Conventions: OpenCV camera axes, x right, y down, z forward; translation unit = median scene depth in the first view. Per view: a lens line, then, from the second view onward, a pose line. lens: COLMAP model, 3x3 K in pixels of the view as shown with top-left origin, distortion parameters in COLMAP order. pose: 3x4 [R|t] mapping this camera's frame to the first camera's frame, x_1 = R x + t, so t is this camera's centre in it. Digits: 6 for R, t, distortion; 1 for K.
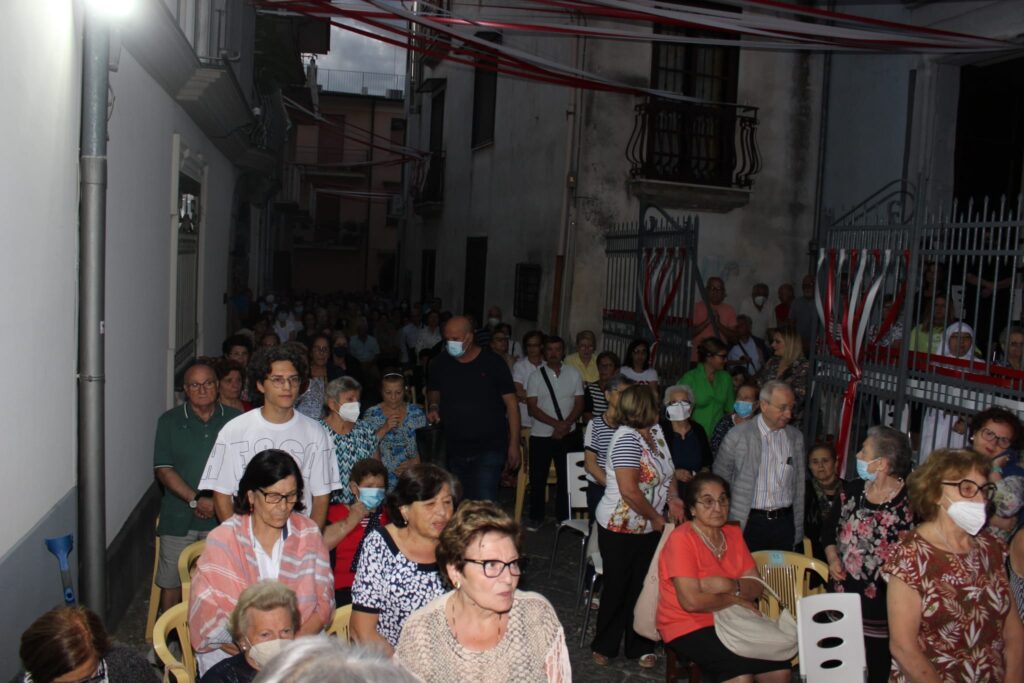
lens RADIAL K [[857.2, 0, 509.9], [0, 857.2, 341.5], [0, 0, 1]] dist [-0.166743, 0.145620]
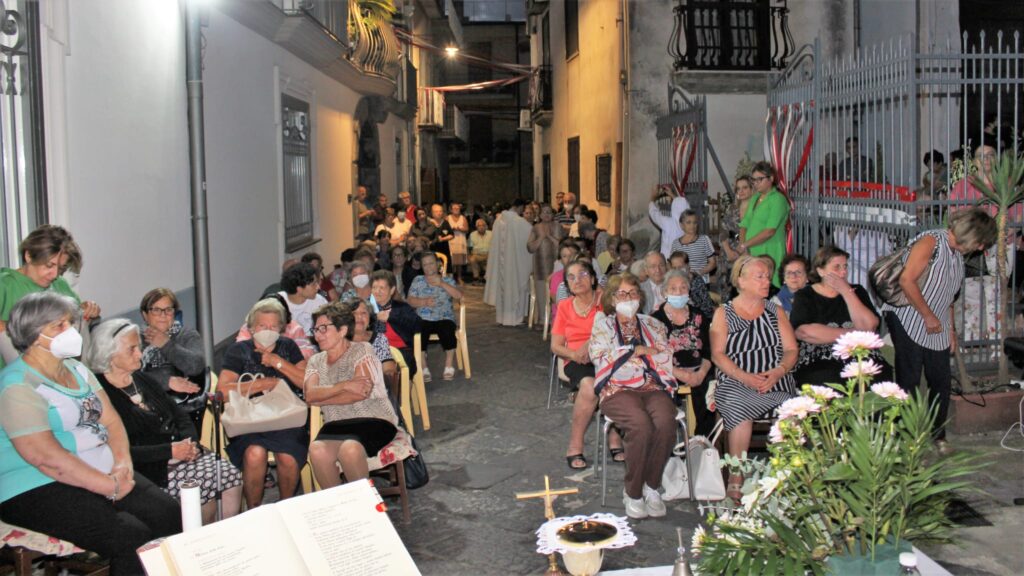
lens RADIAL K [[856.6, 0, 508.0], [0, 856.6, 238.0], [0, 0, 1]] dist [-0.170595, 0.149500]
pose [[0.974654, -0.056021, -0.216591, 0.158930], [0.050030, 0.998201, -0.033050, 0.061877], [0.218053, 0.021377, 0.975703, -0.168925]]
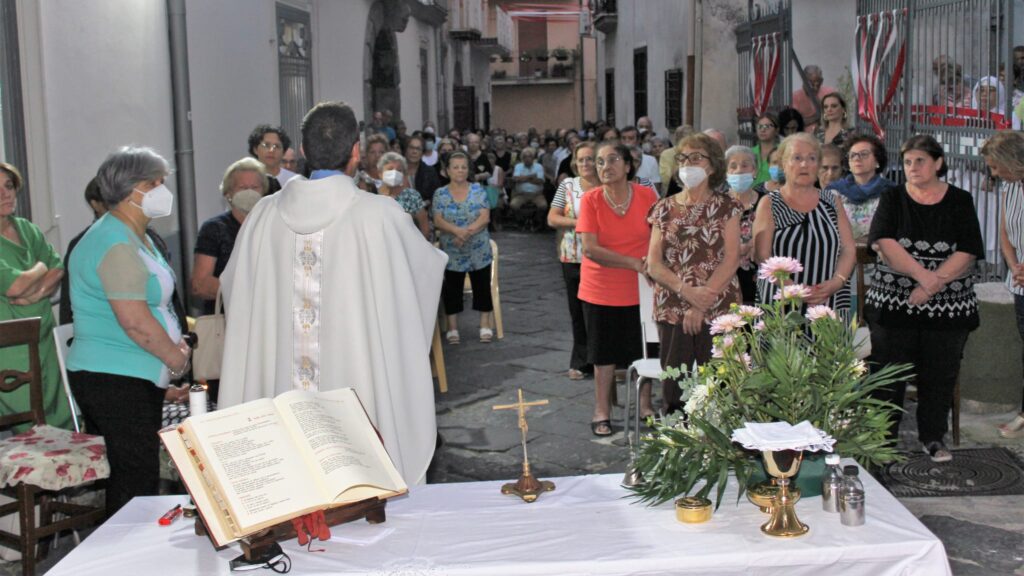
lens RADIAL K [[1119.1, 0, 512.1], [0, 1119.1, 229.0], [0, 0, 1]] dist [-0.066350, 0.003367]
pose [[0.960897, -0.045200, -0.273191, 0.201474], [0.050618, 0.998636, 0.012811, 0.066140], [0.272239, -0.026138, 0.961875, -0.249602]]
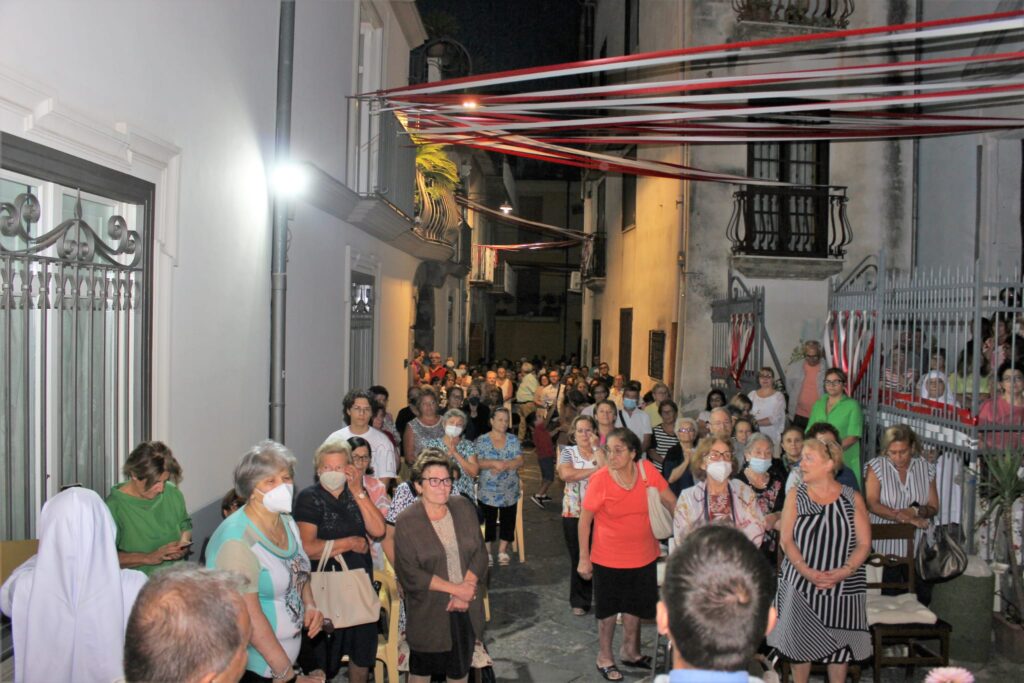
lens RADIAL K [[857.2, 0, 509.9], [0, 857.2, 341.5], [0, 0, 1]] dist [-0.166743, 0.145620]
pose [[0.966272, -0.023638, -0.256437, 0.143497], [0.002988, 0.996740, -0.080620, 0.020563], [0.257507, 0.077134, 0.963193, -0.196071]]
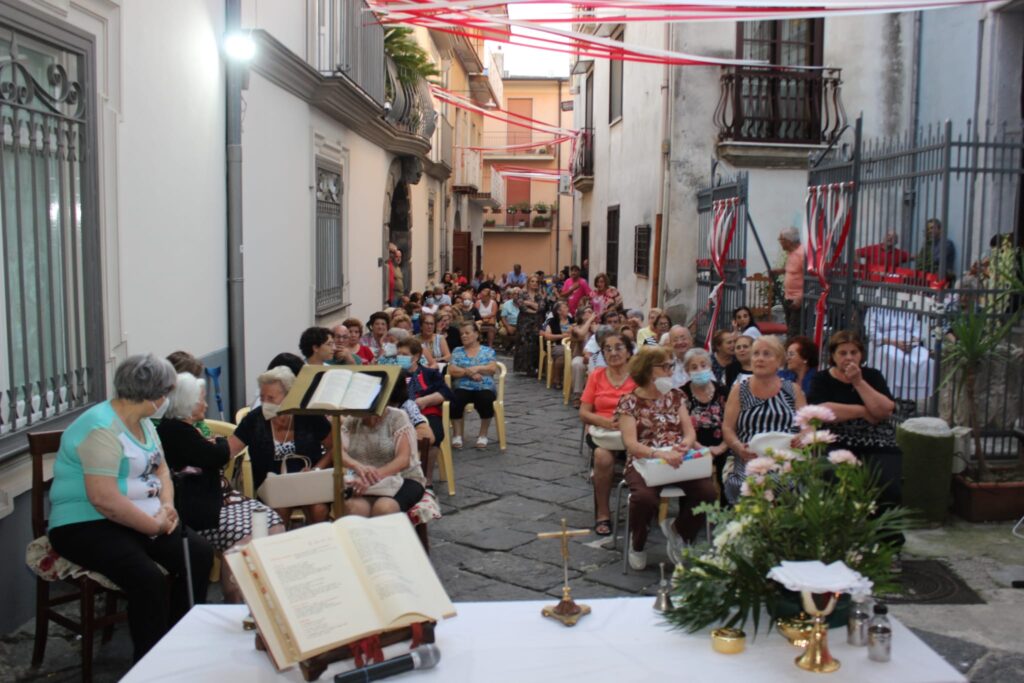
lens RADIAL K [[917.2, 0, 514.5], [0, 917.2, 343.6], [0, 0, 1]] dist [-0.150570, 0.137086]
pose [[0.968489, -0.011993, -0.248768, 0.174935], [0.014055, 0.999880, 0.006513, 0.061324], [0.248660, -0.009804, 0.968541, -0.220111]]
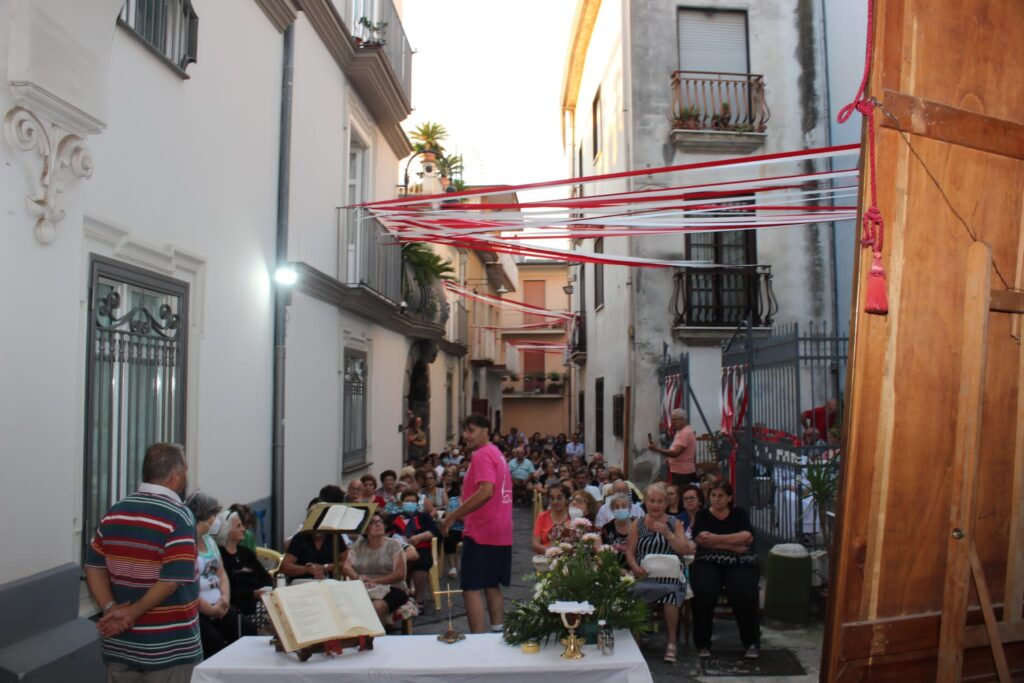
lens RADIAL K [[857.2, 0, 509.9], [0, 857.2, 341.5], [0, 0, 1]] dist [-0.166743, 0.145620]
pose [[0.957697, -0.070560, -0.278996, 0.270728], [0.020967, 0.984008, -0.176888, 0.067947], [0.287015, 0.163555, 0.943860, -0.366148]]
